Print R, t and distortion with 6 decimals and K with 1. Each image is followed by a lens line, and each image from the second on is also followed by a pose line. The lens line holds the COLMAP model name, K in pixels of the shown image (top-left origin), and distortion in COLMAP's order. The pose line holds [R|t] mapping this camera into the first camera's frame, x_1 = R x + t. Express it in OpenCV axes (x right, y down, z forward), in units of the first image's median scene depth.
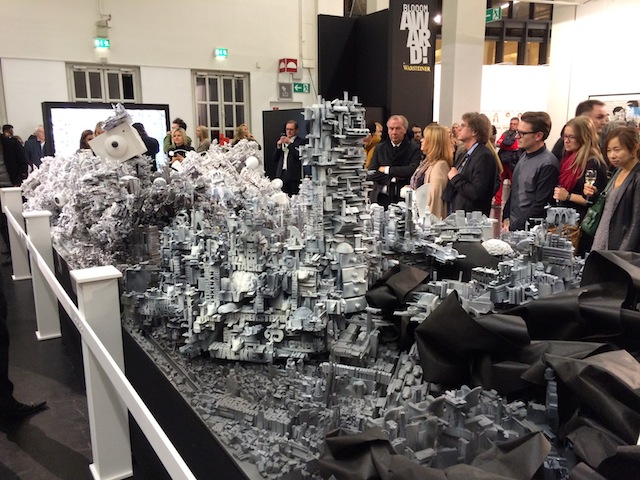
lens RADIAL K [[559.8, 0, 319.1], [0, 559.8, 241.6], [0, 0, 1]] dist [0.039439, -0.046049]
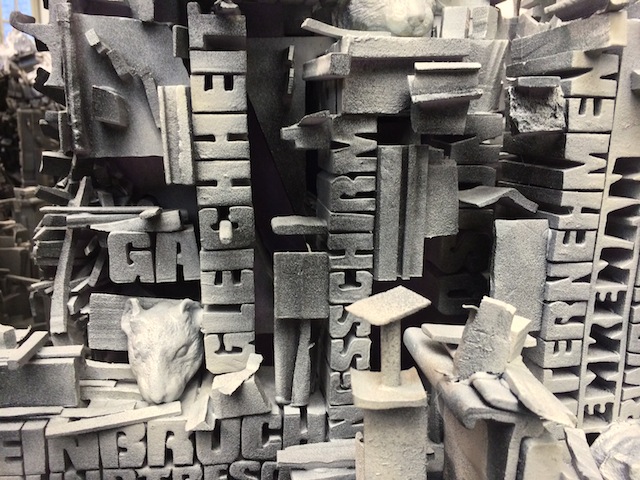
lens RADIAL K [[559.8, 0, 316.3], [0, 559.8, 241.6], [0, 0, 1]] dist [0.039439, -0.046049]
pose [[0.941462, -0.057281, 0.332217, -0.286388], [0.035657, 0.996851, 0.070832, 0.059650], [-0.335228, -0.054839, 0.940540, 0.912161]]
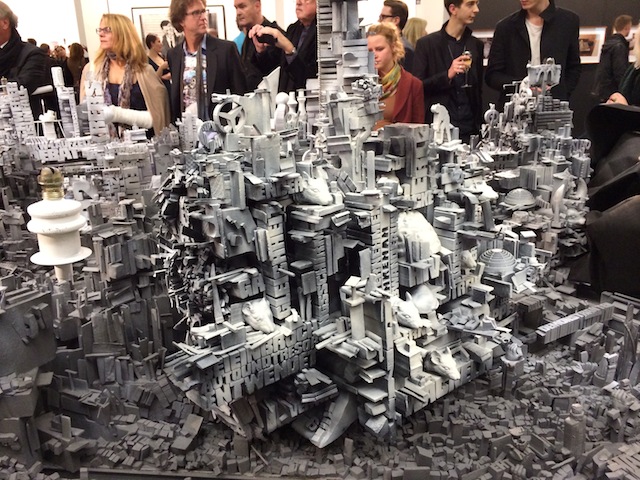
lens RADIAL K [[559.8, 0, 316.9], [0, 559.8, 239.8], [0, 0, 1]] dist [0.039439, -0.046049]
pose [[0.617602, -0.254896, 0.744041, -0.531172], [0.177250, 0.966797, 0.184080, -0.022913], [-0.766258, 0.018193, 0.642276, 0.769850]]
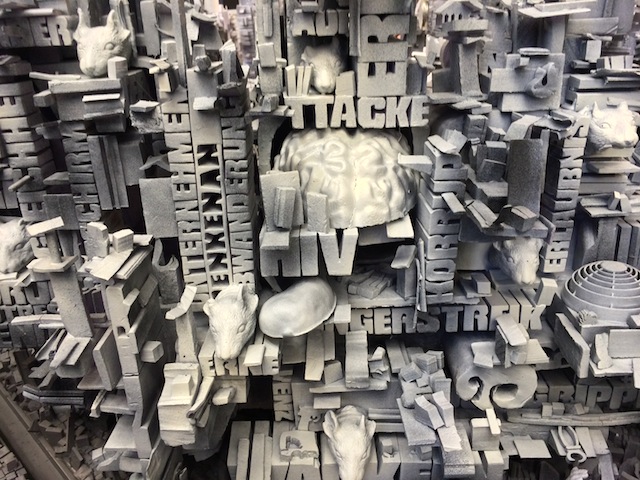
lens RADIAL K [[559.8, 0, 323.9], [0, 559.8, 242.7], [0, 0, 1]] dist [0.039439, -0.046049]
pose [[0.974382, -0.112842, 0.194539, -0.192446], [0.062790, 0.967112, 0.246480, 0.040238], [-0.215954, -0.227950, 0.949422, 0.786139]]
